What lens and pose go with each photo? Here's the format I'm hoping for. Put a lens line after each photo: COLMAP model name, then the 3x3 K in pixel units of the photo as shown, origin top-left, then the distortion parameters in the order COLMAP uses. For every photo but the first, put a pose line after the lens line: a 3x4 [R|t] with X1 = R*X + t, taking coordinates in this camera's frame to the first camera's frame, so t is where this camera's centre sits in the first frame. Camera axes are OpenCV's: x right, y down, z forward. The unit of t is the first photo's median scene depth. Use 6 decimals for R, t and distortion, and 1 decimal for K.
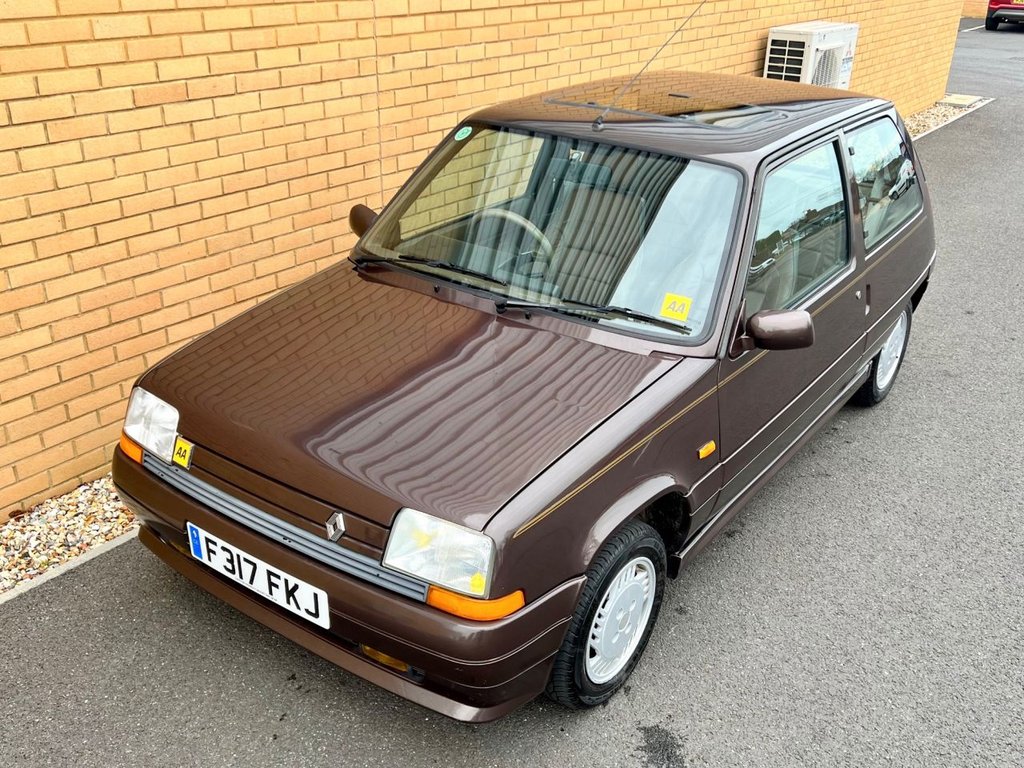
lens RADIAL K [[987.2, 0, 518.1], [0, 987.2, 433.9], [0, 0, 1]] dist [0.030330, -0.011690]
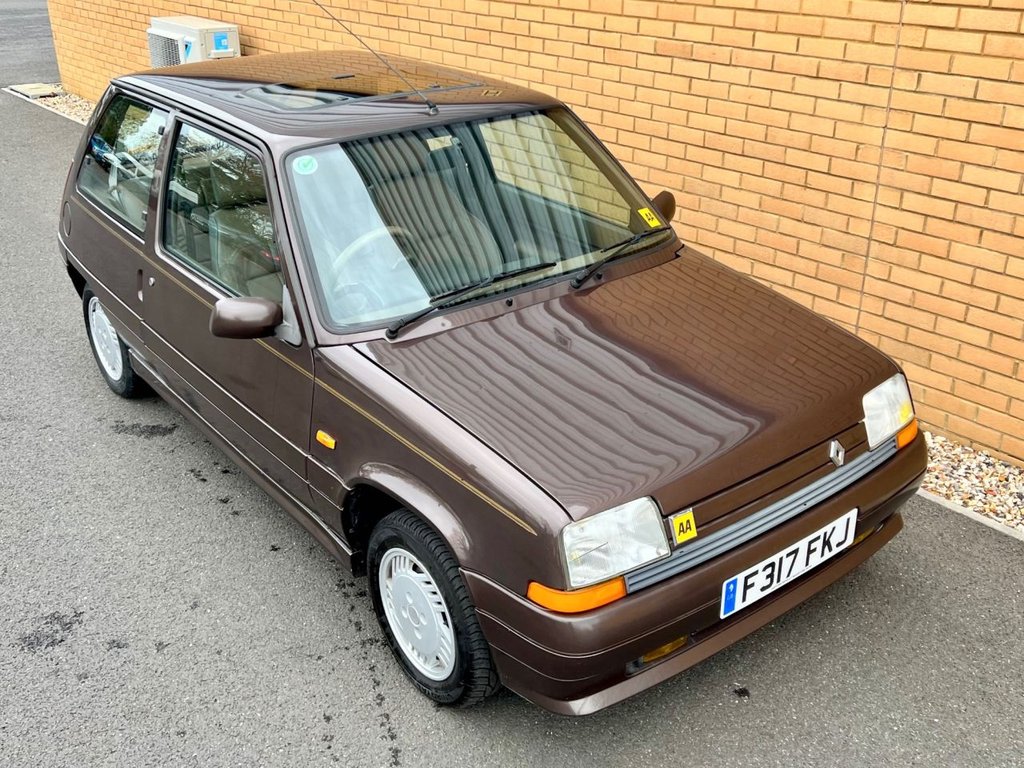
lens RADIAL K [[1061.7, 0, 531.2], [0, 1061.7, 382.7], [0, 0, 1]] dist [0.081509, -0.150314]
pose [[-0.259797, 0.374686, -0.890009, 1.055935], [-0.454454, 0.765774, 0.455041, -0.556150], [0.852043, 0.522686, -0.028668, 1.113980]]
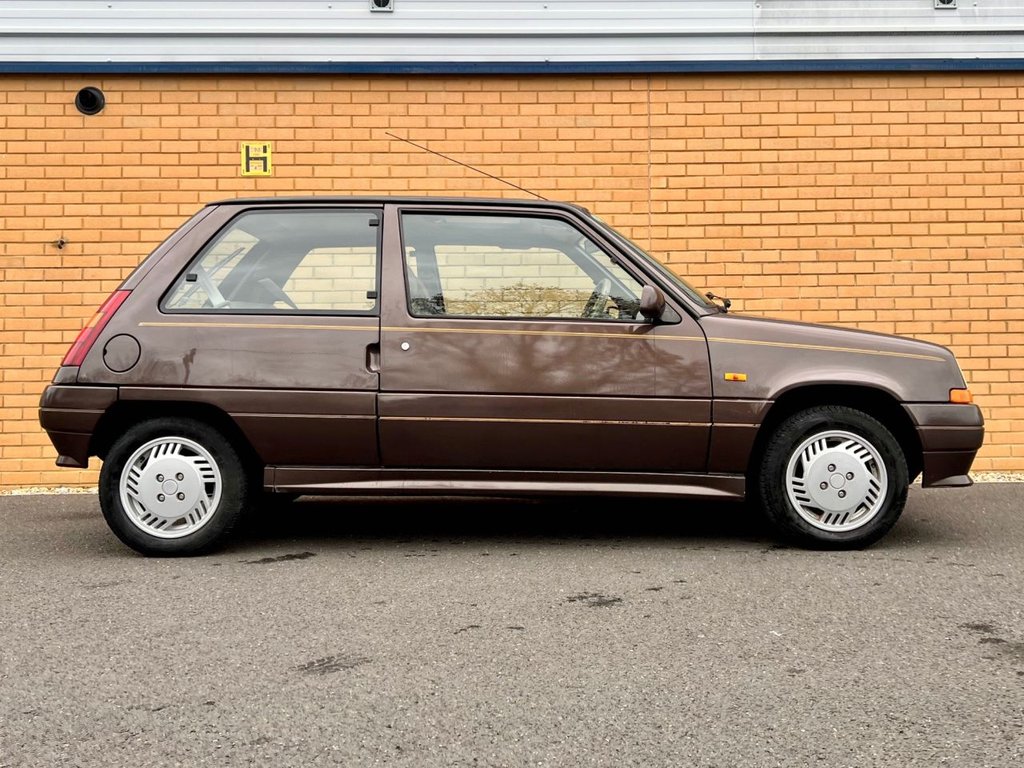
lens RADIAL K [[993.0, 0, 551.1], [0, 993.0, 337.1], [0, 0, 1]] dist [0.109874, -0.229000]
pose [[0.599406, -0.058559, -0.798300, 1.079313], [-0.346387, 0.880125, -0.324647, 0.275650], [0.721615, 0.471116, 0.507268, 0.311971]]
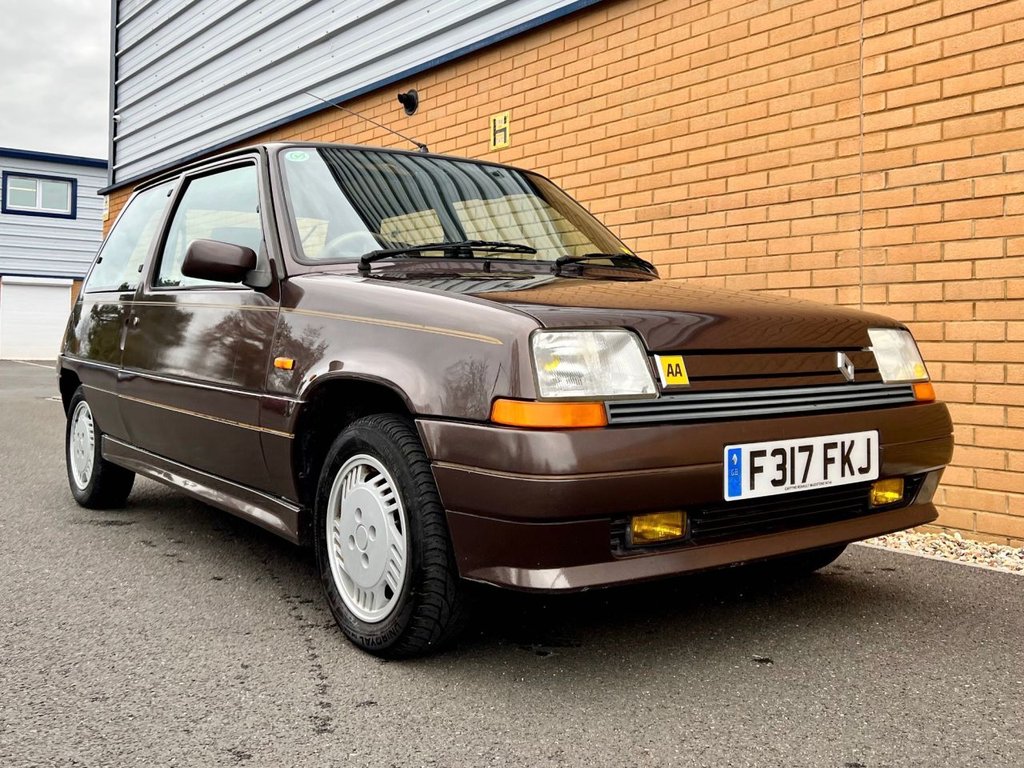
lens RADIAL K [[1018.1, 0, 484.7], [0, 1018.1, 314.9], [0, 0, 1]] dist [0.087450, -0.186404]
pose [[-0.308080, -0.060144, -0.949457, 1.034743], [-0.454882, 0.885840, 0.091486, -0.243338], [0.835565, 0.460076, -0.300268, 1.300218]]
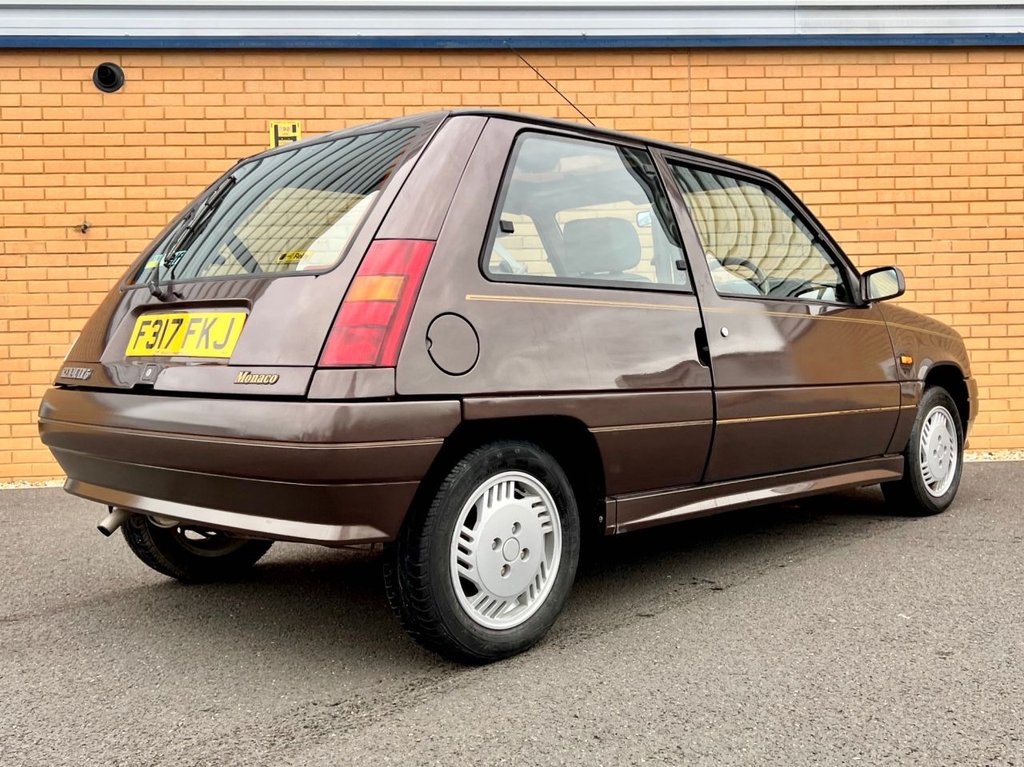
lens RADIAL K [[1006.3, 0, 565.2], [0, 1006.3, 383.3], [0, 0, 1]] dist [0.081771, -0.150851]
pose [[0.629543, -0.012169, -0.776870, 1.013722], [-0.325403, 0.903832, -0.277851, 0.305620], [0.705541, 0.427715, 0.565041, 0.226973]]
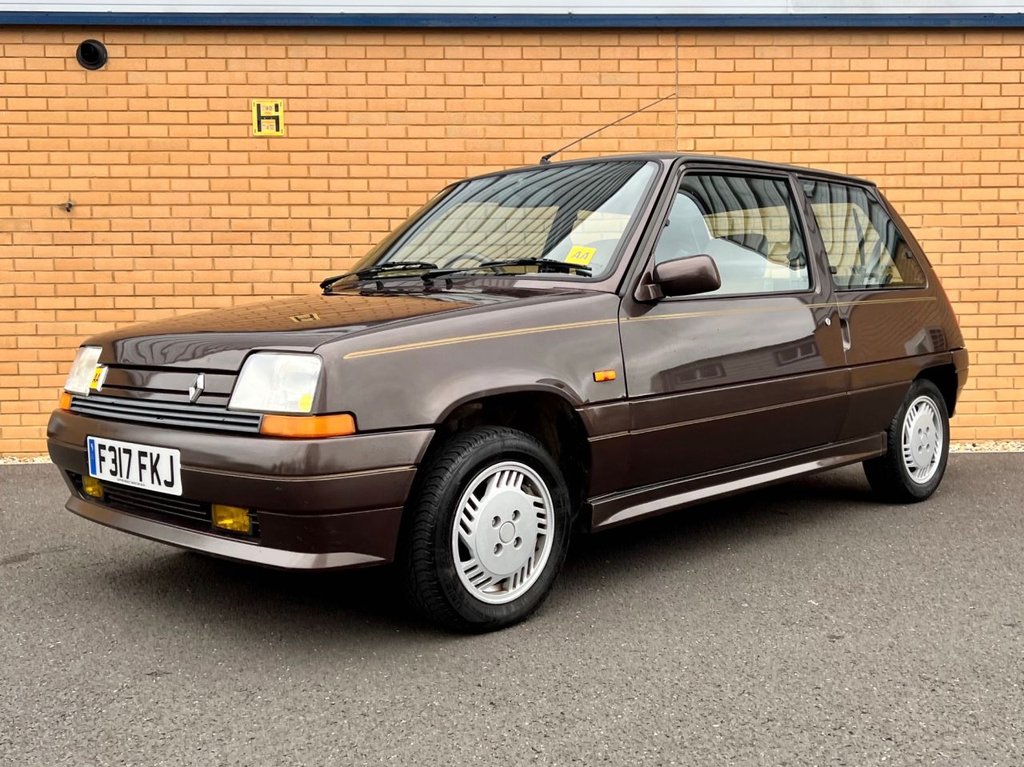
lens RADIAL K [[1051.6, 0, 559.9], [0, 1051.6, 405.8], [0, 0, 1]] dist [0.092537, -0.174300]
pose [[0.609741, 0.031967, -0.791956, 1.115547], [-0.344829, 0.910368, -0.228743, 0.289992], [0.713659, 0.412564, 0.566112, 0.224615]]
